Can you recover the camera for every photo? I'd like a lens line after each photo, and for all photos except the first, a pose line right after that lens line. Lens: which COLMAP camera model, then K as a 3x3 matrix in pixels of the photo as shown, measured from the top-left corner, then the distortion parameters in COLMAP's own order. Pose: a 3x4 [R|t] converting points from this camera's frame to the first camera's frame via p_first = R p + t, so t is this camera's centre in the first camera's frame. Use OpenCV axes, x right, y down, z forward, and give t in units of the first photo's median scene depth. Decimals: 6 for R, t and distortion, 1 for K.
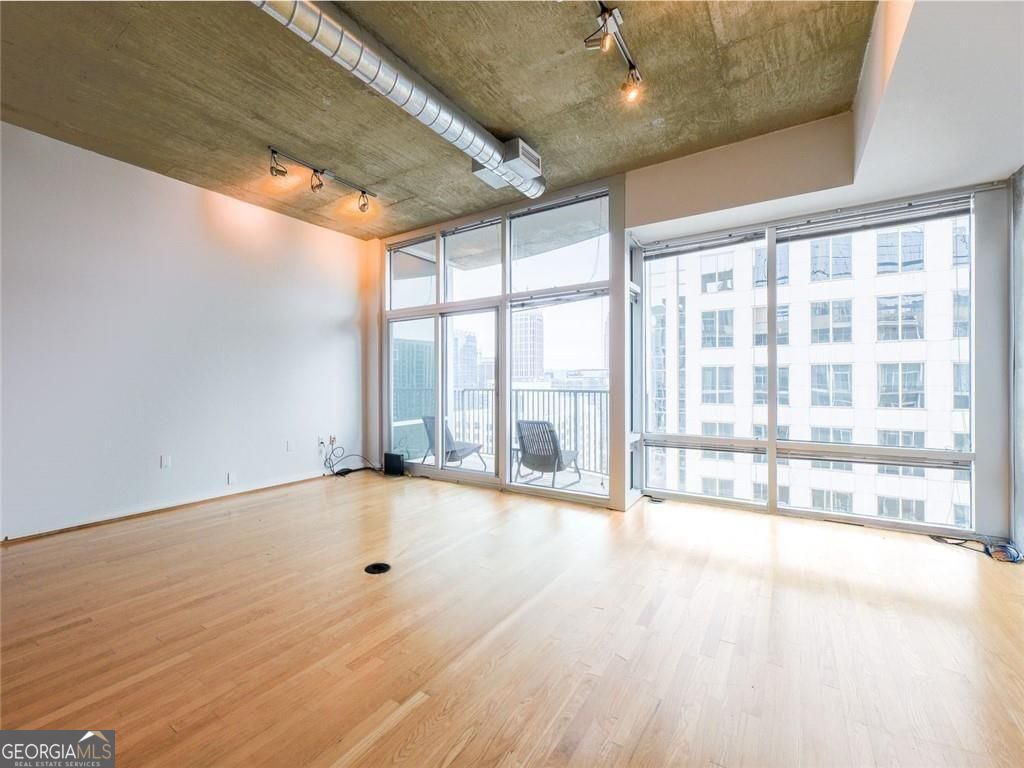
lens RADIAL K [[452.4, 0, 522.5], [0, 452.4, 386.6], [0, 0, 1]] dist [-0.007562, 0.001089]
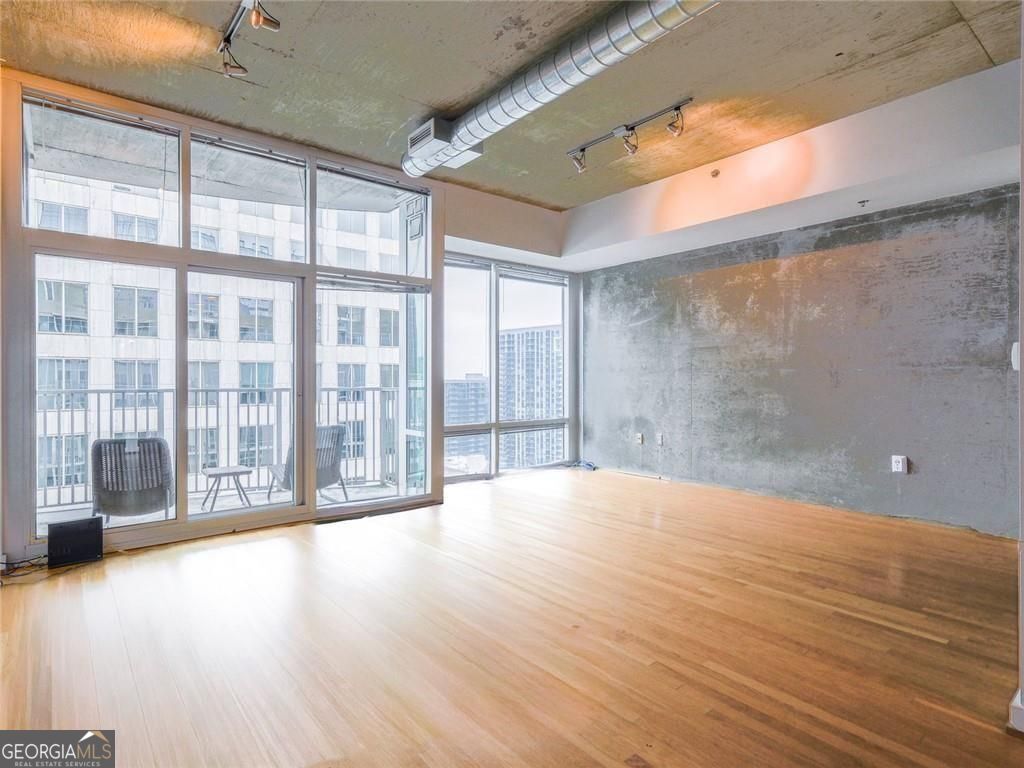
lens RADIAL K [[535.6, 0, 472.3], [0, 535.6, 381.1], [0, 0, 1]] dist [0.002492, 0.000934]
pose [[0.333400, -0.001980, 0.942783, -0.912385], [0.009977, 0.999949, -0.001428, -0.001218], [-0.942733, 0.009882, 0.333403, 0.500506]]
